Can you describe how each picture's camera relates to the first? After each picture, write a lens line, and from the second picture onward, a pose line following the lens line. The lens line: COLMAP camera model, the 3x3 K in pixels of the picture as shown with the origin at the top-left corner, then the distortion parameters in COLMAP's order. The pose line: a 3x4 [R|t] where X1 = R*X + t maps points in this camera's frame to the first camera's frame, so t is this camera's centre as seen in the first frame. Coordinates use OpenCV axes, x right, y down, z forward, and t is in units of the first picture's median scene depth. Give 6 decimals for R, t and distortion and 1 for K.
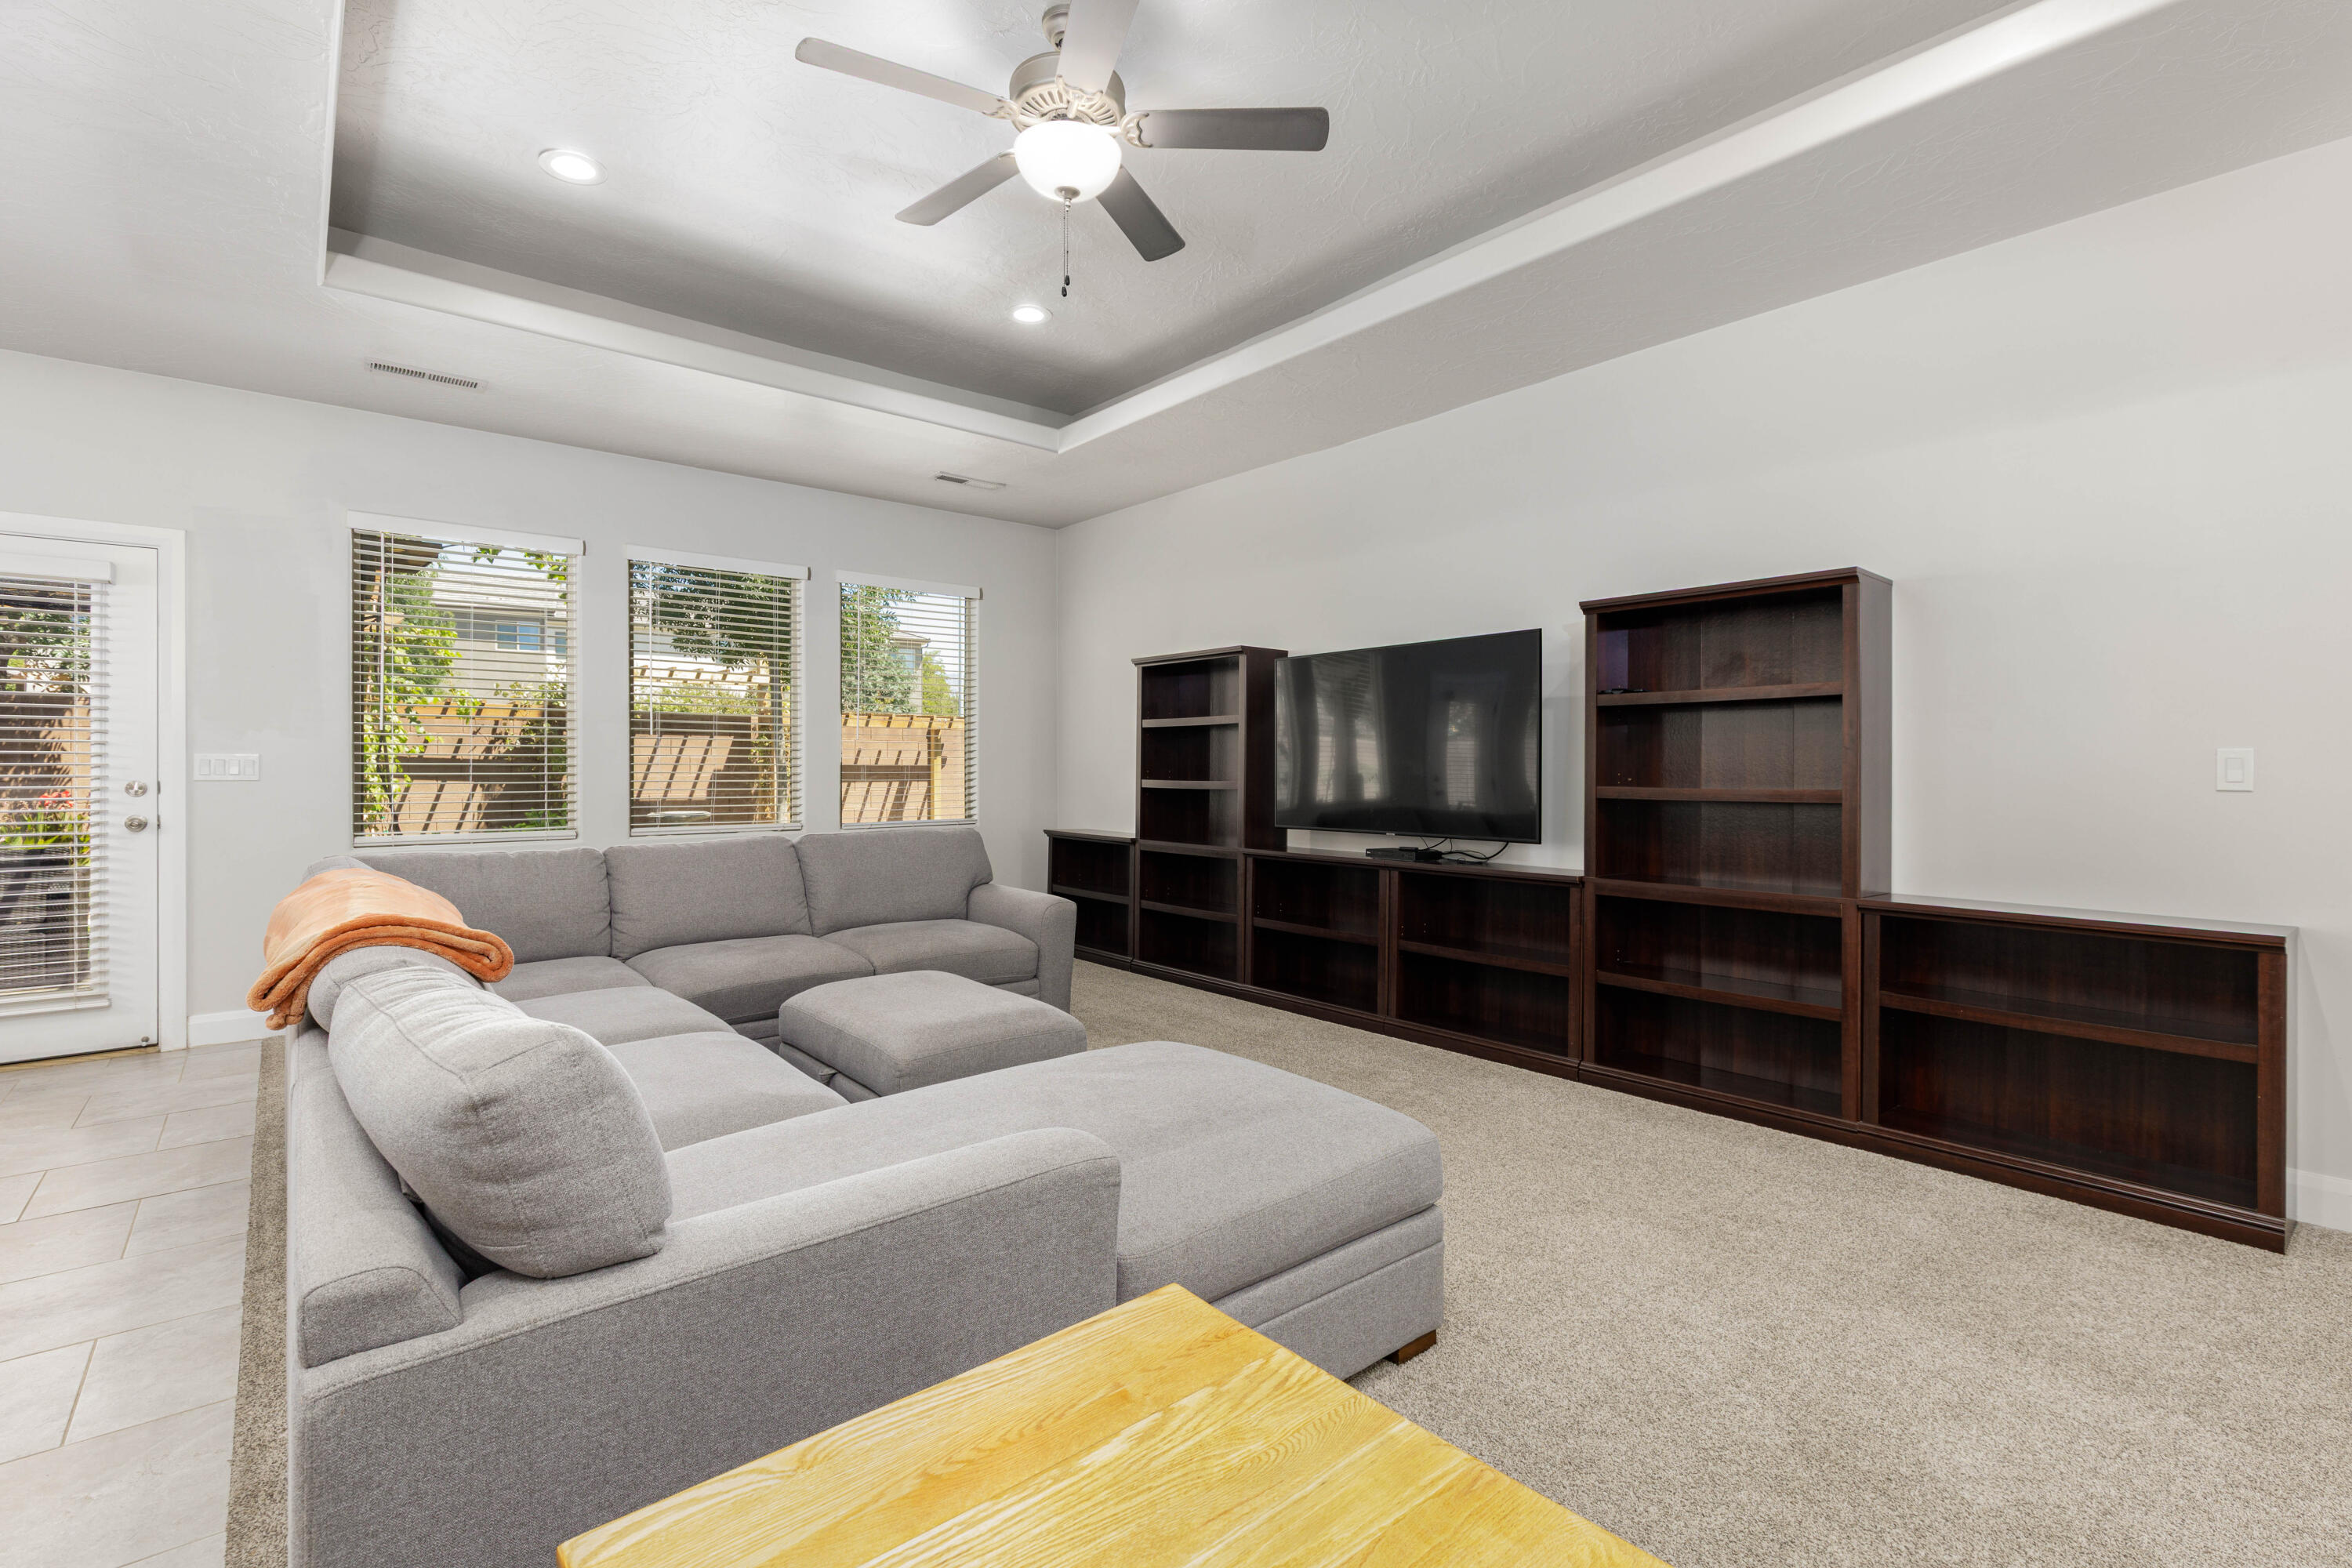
lens RADIAL K [[1065.3, 0, 1176.0], [0, 1065.3, 784.0], [0, 0, 1]] dist [0.000008, 0.000223]
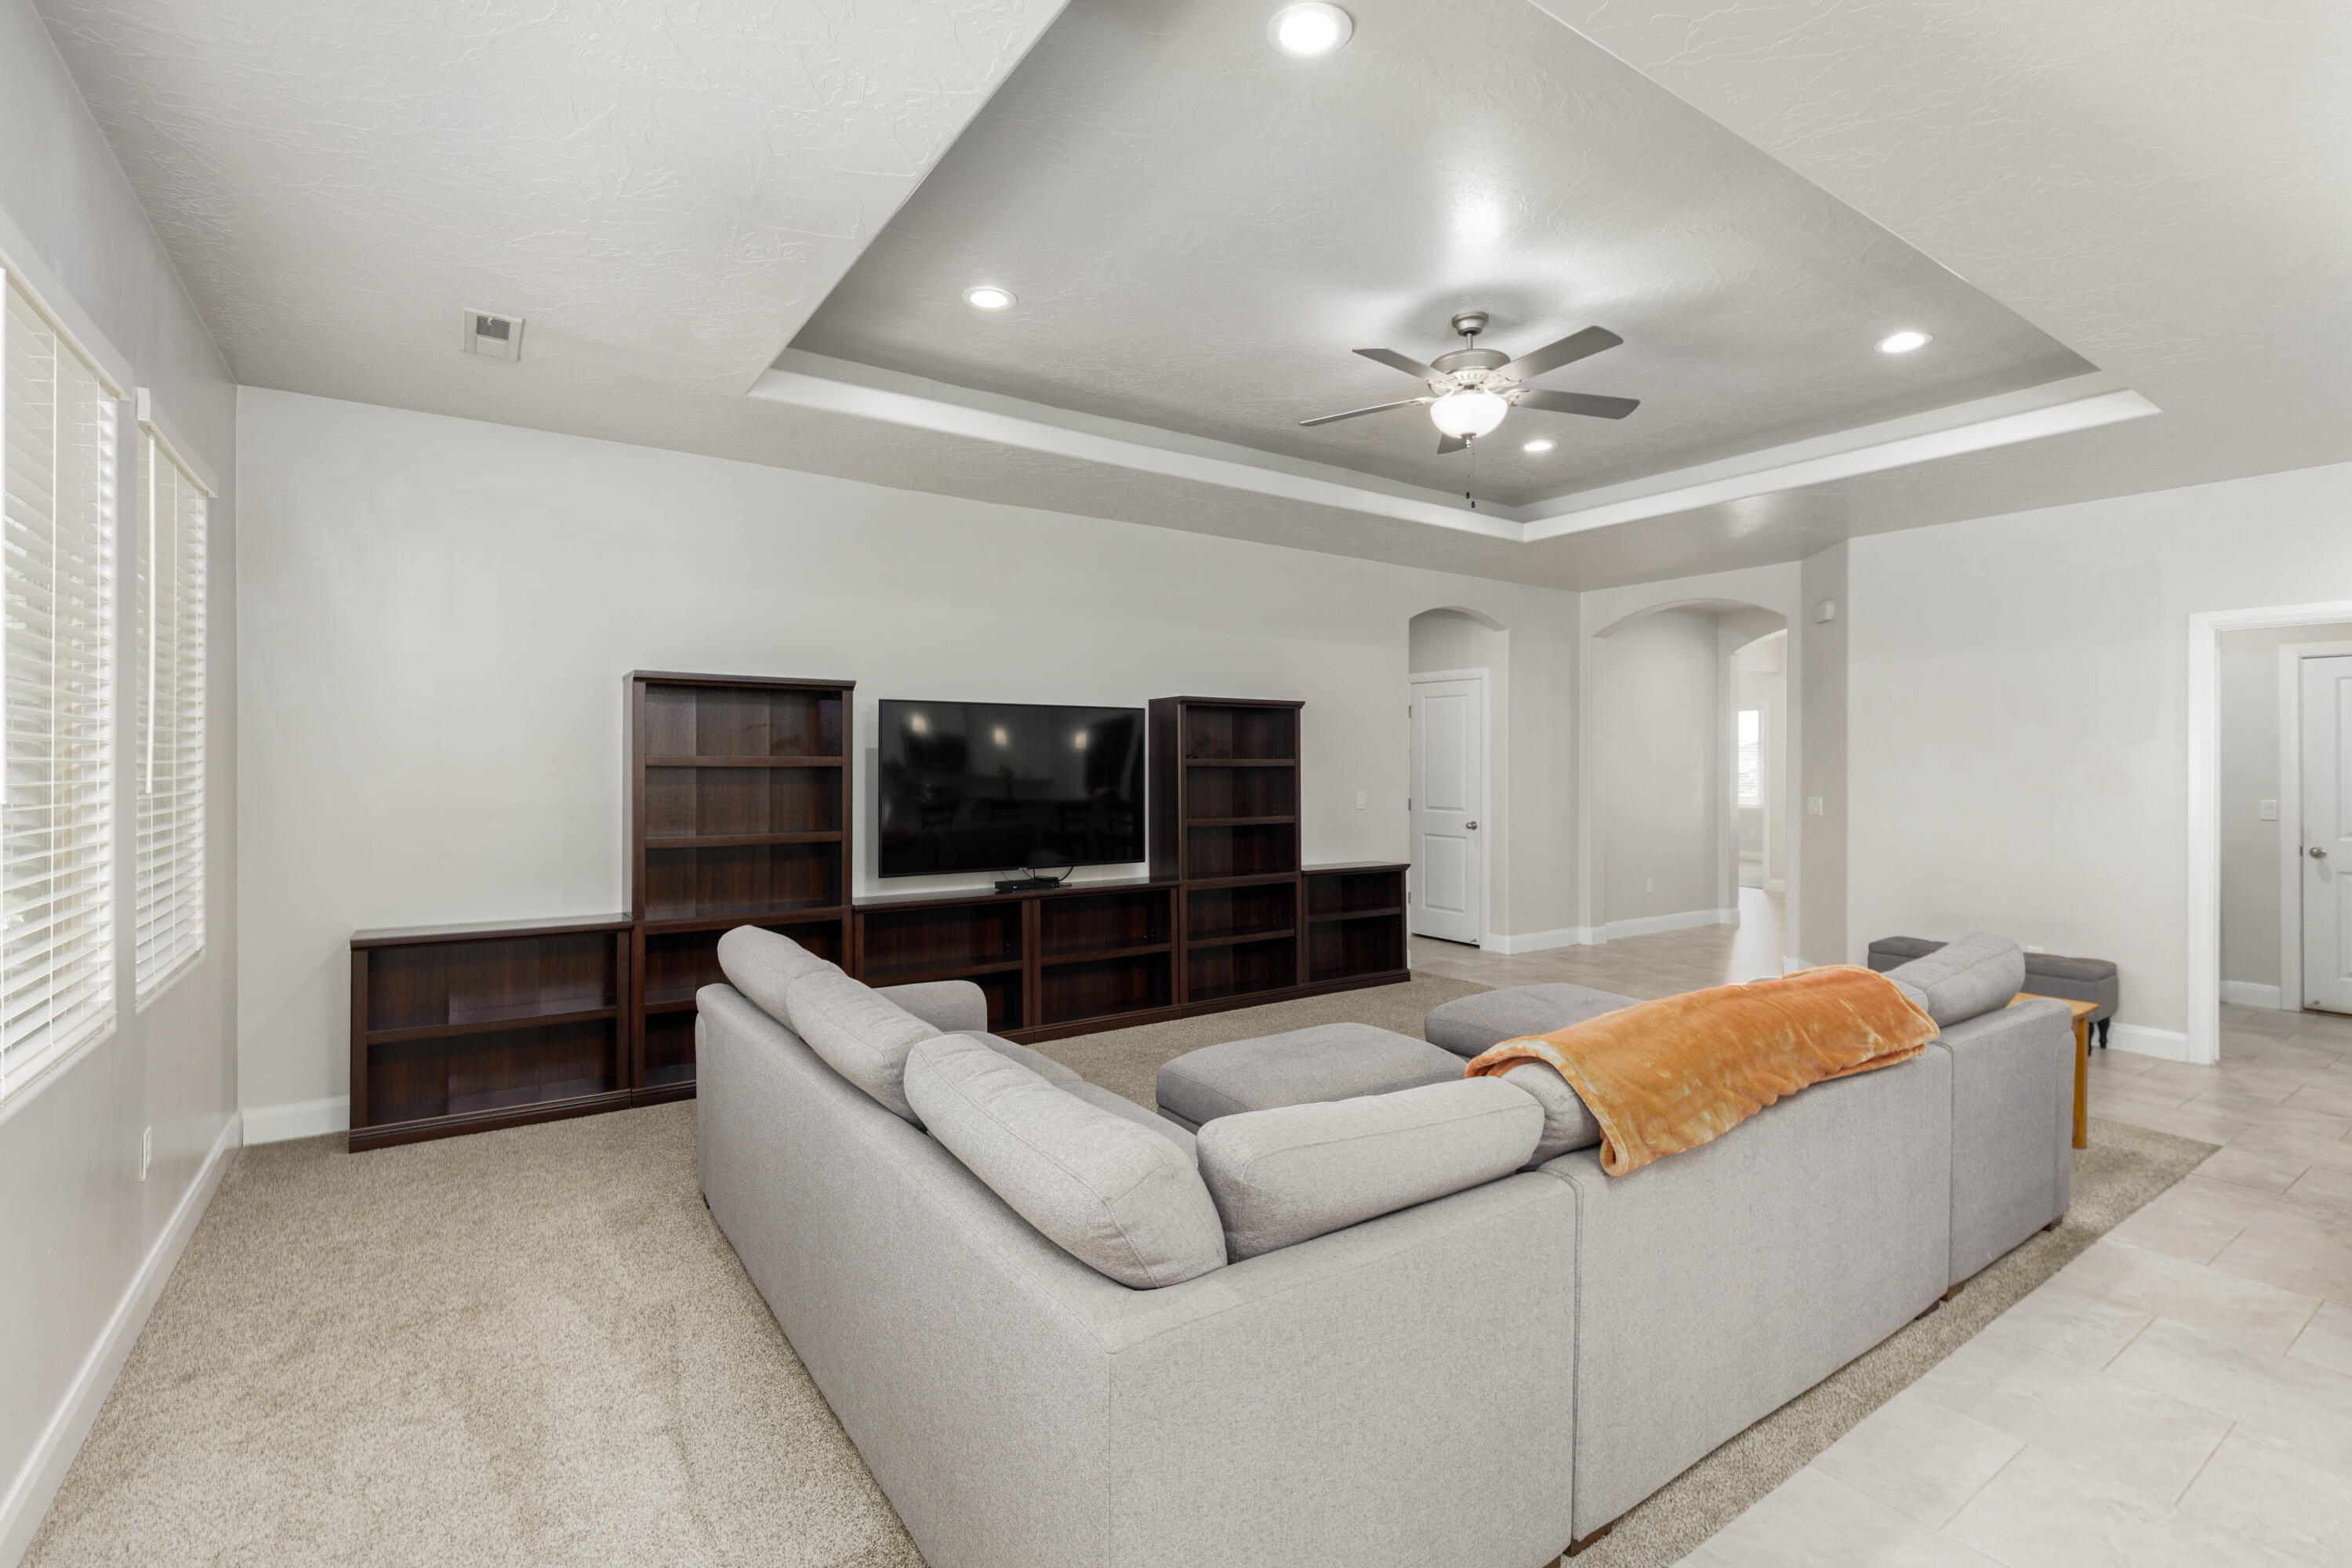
lens RADIAL K [[1058.8, 0, 1176.0], [0, 1058.8, 784.0], [0, 0, 1]] dist [-0.000882, -0.000154]
pose [[0.092058, -0.018873, 0.995575, -1.086059], [0.009099, 0.999795, 0.018111, -0.074623], [-0.995712, 0.007392, 0.092211, 0.865931]]
